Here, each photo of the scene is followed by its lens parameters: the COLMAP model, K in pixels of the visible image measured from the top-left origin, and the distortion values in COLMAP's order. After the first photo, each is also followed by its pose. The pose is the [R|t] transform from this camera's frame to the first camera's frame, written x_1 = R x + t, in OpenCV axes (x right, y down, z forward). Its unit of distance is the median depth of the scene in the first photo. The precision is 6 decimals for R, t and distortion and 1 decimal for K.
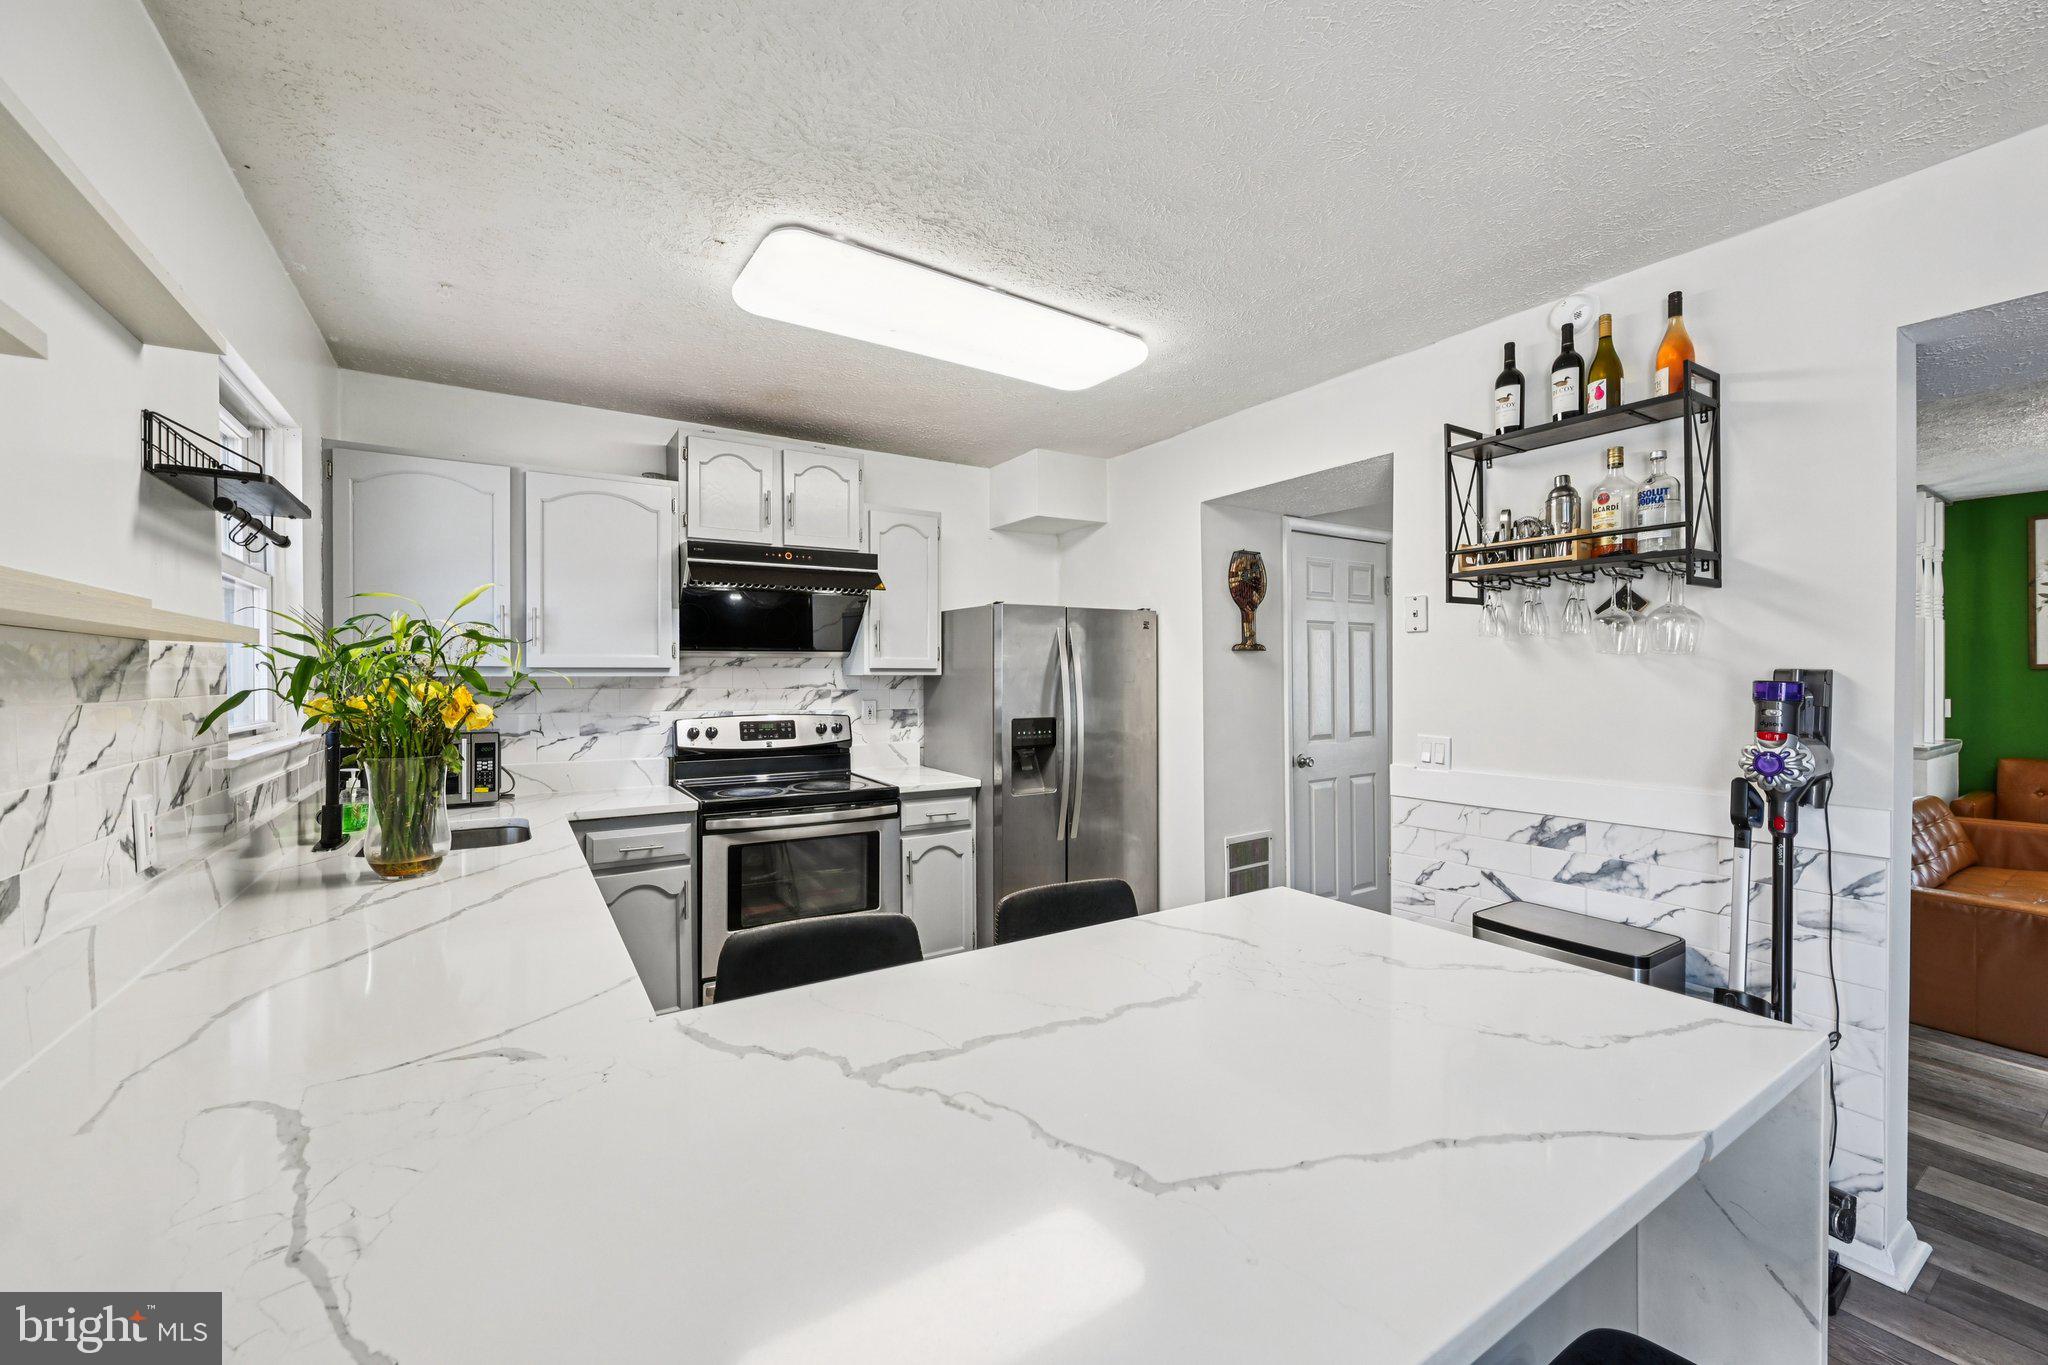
lens RADIAL K [[807.4, 0, 1043.6], [0, 807.4, 681.9], [0, 0, 1]] dist [-0.002175, -0.000398]
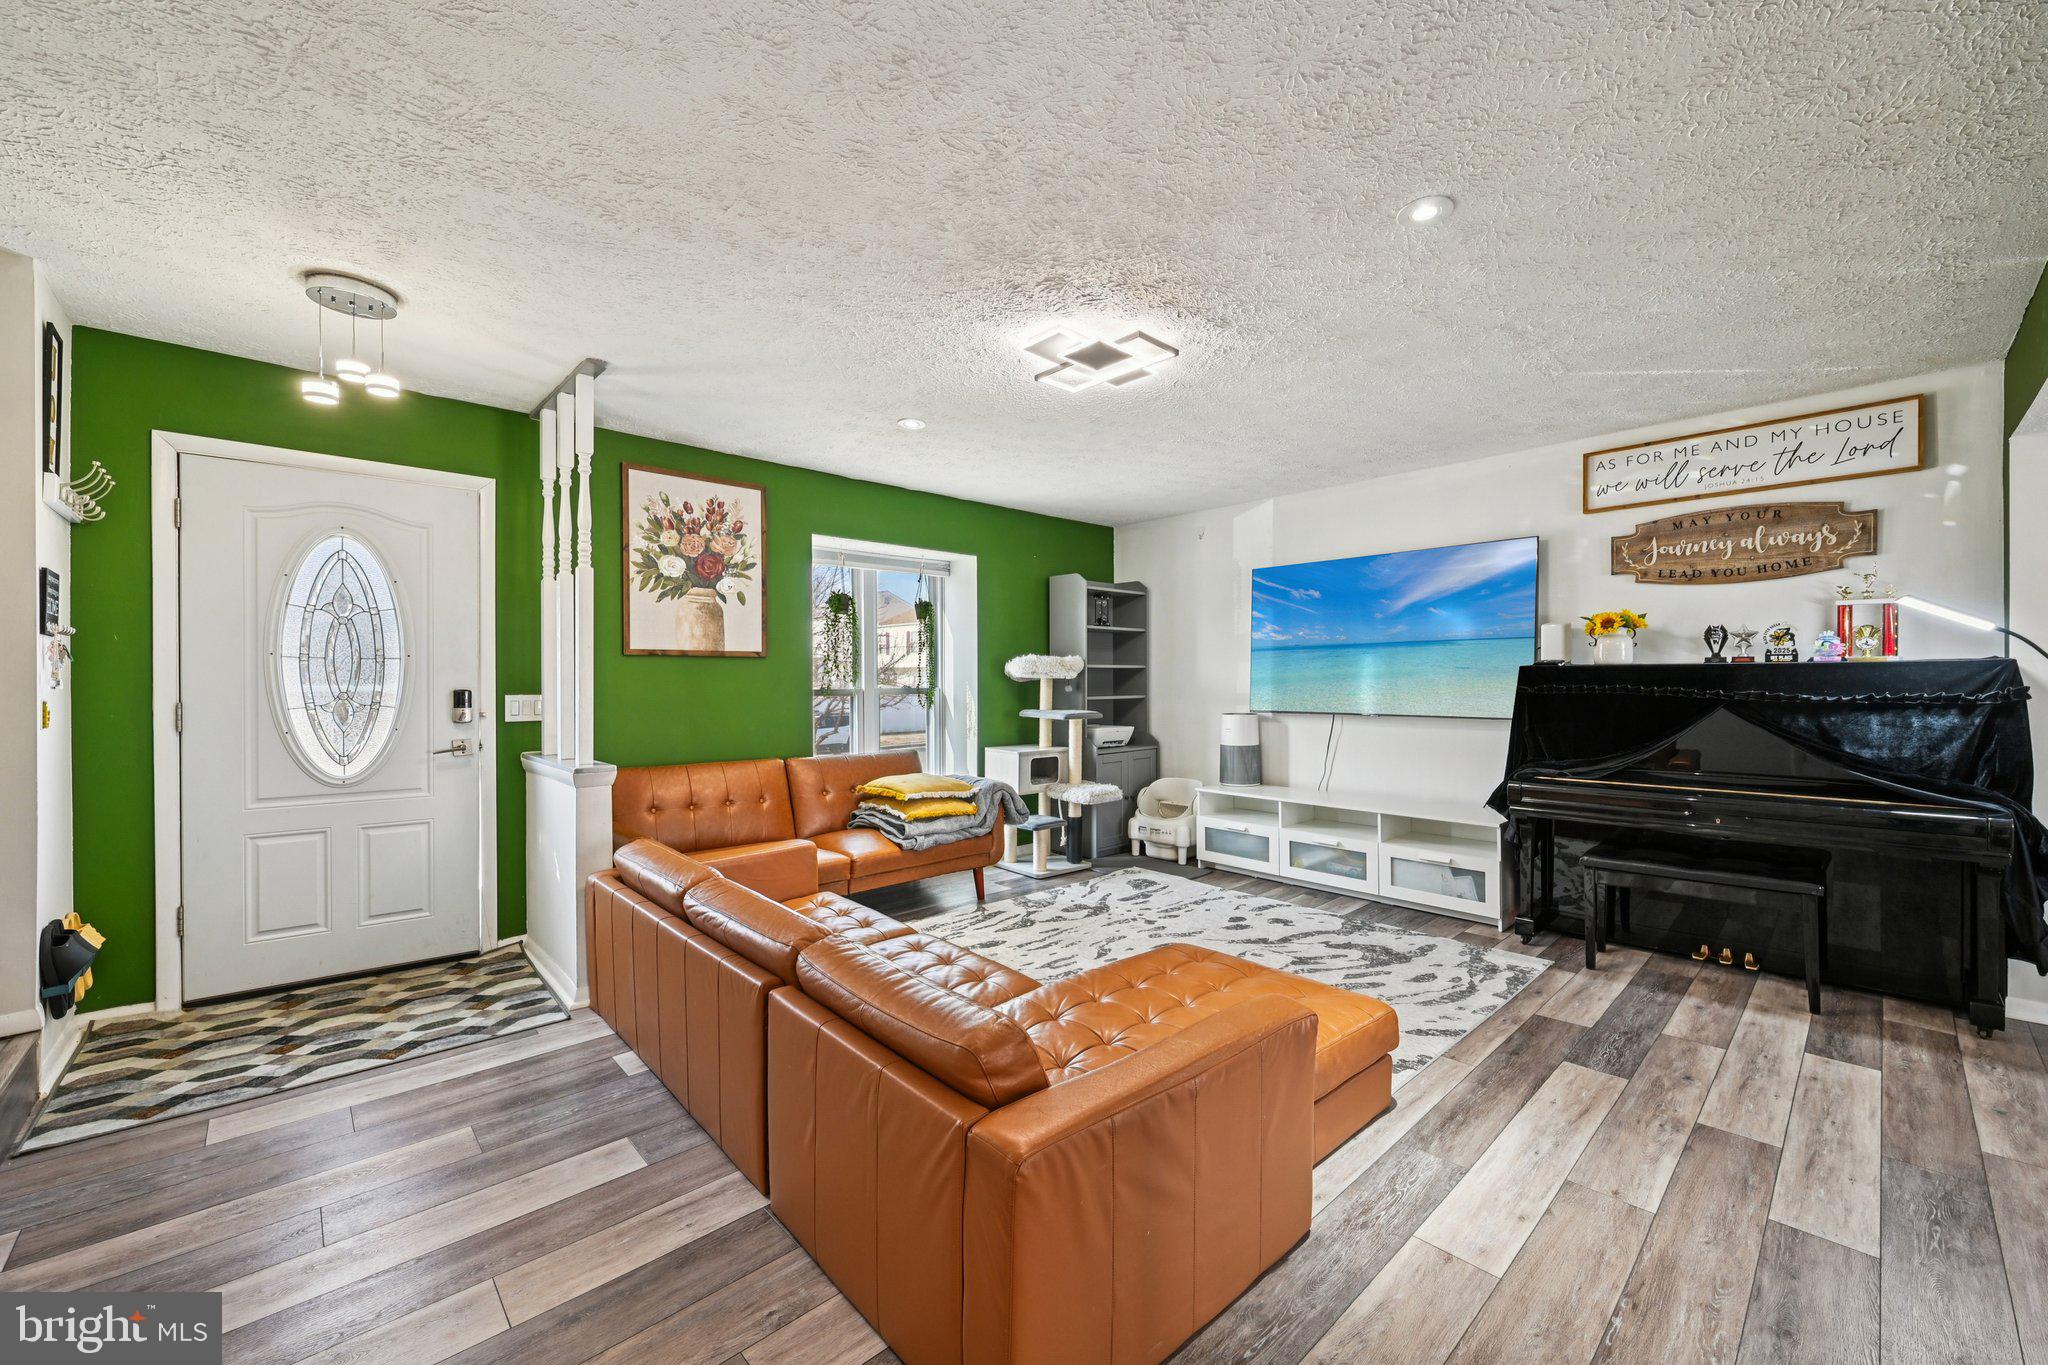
lens RADIAL K [[807.4, 0, 1030.5], [0, 807.4, 688.0], [0, 0, 1]] dist [-0.002175, -0.000398]
pose [[-0.166941, -0.000025, 0.985967, 0.573748], [0.008474, 0.999963, 0.001460, 0.028340], [-0.985931, 0.008599, -0.166934, 1.131395]]
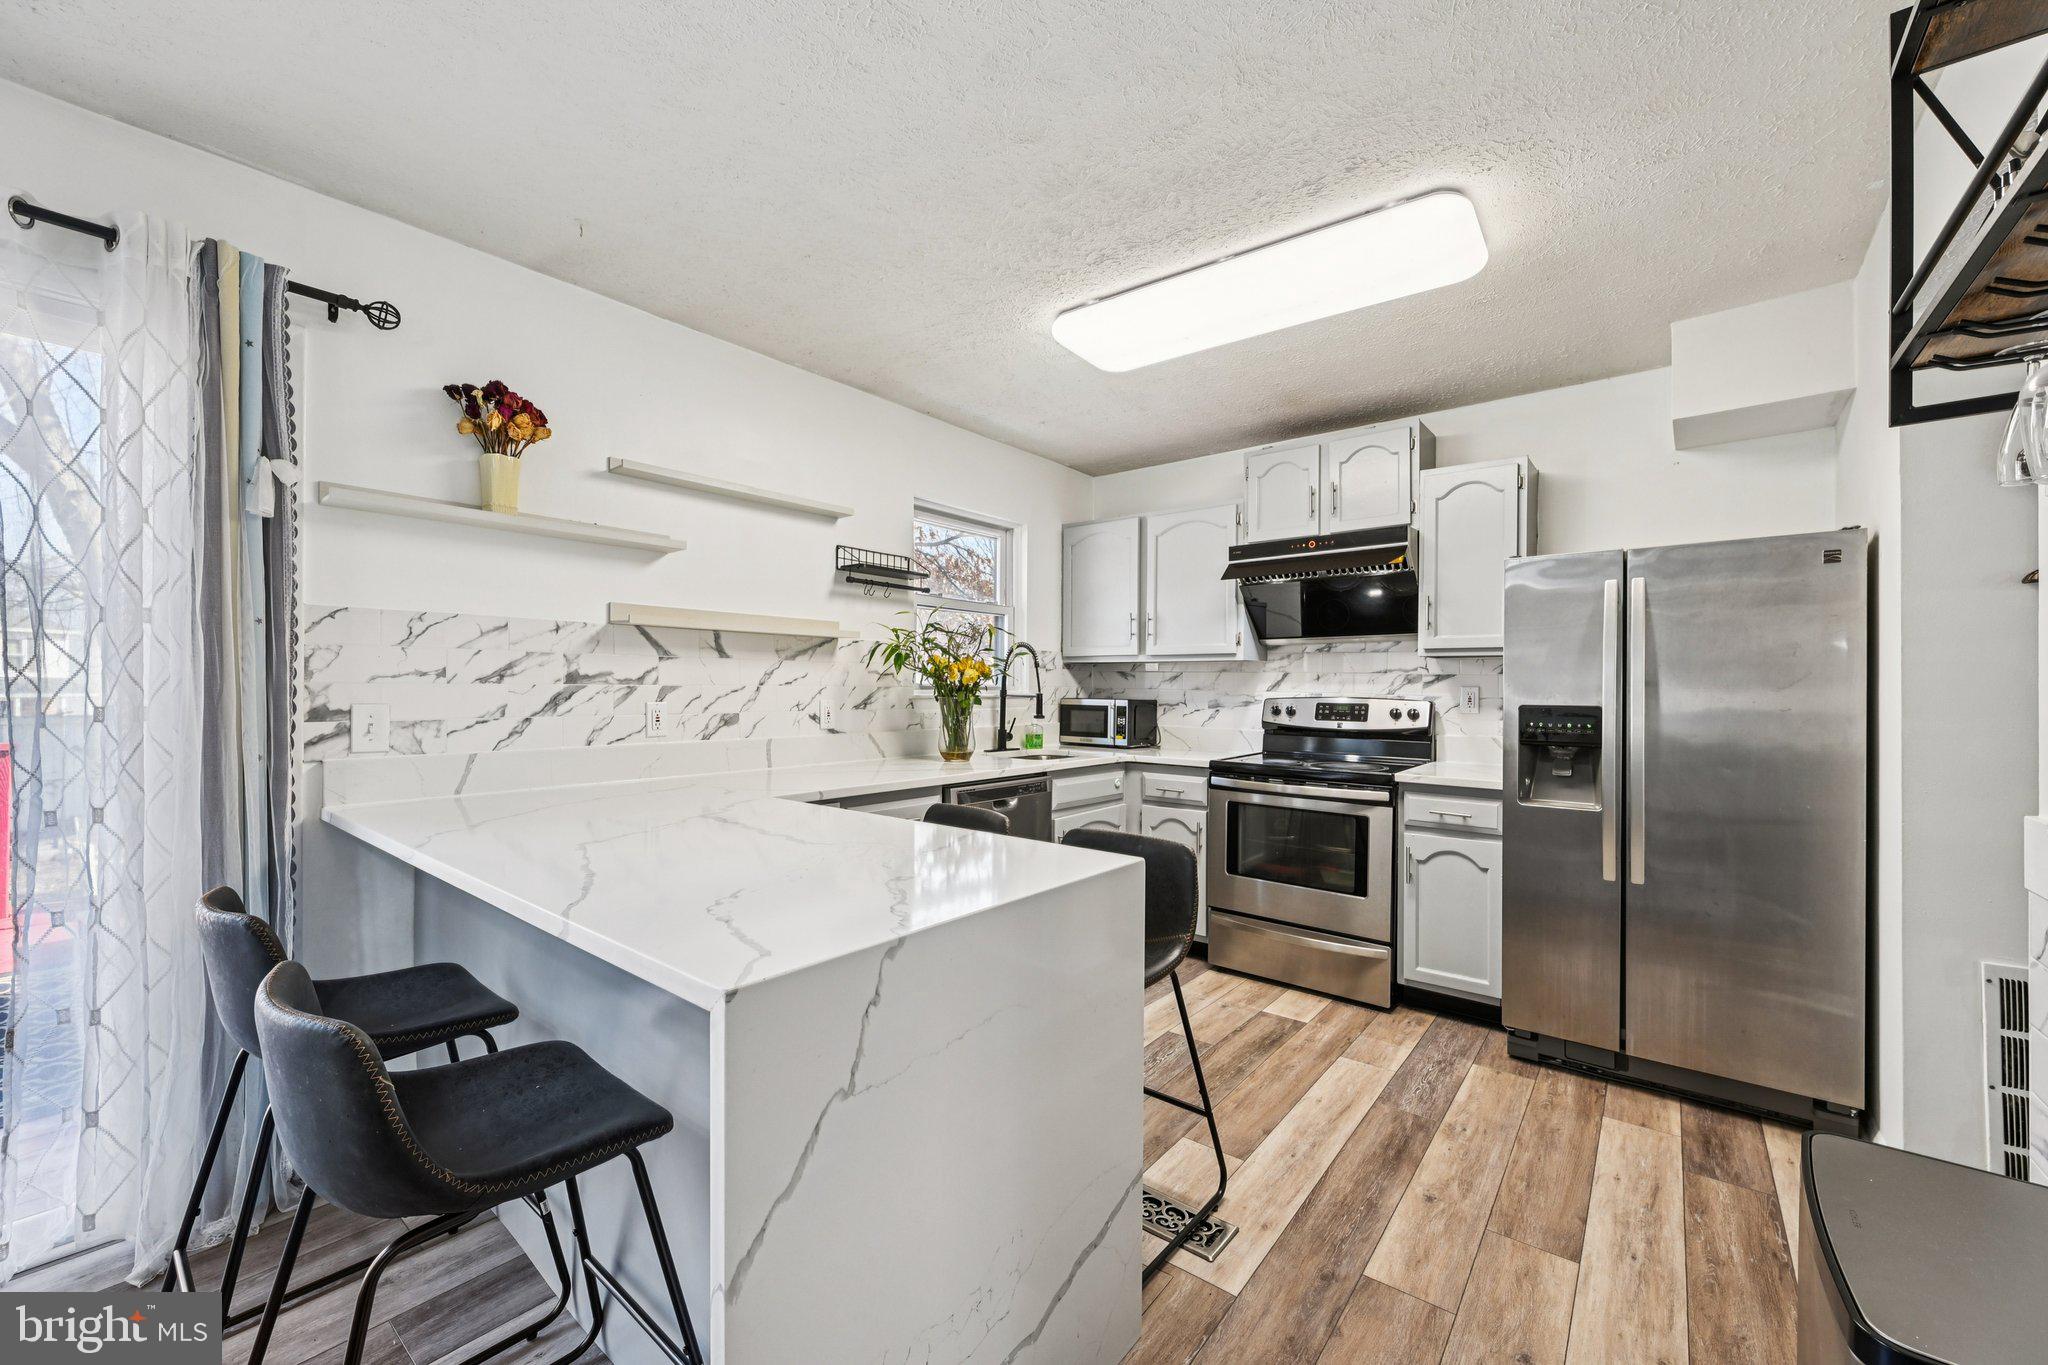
lens RADIAL K [[807.4, 0, 1030.7], [0, 807.4, 690.5], [0, 0, 1]] dist [-0.002175, -0.000398]
pose [[0.310281, 0.008847, -0.950604, 0.578333], [-0.014455, 0.999885, 0.004587, 0.036417], [0.950535, 0.012318, 0.310373, 0.321368]]
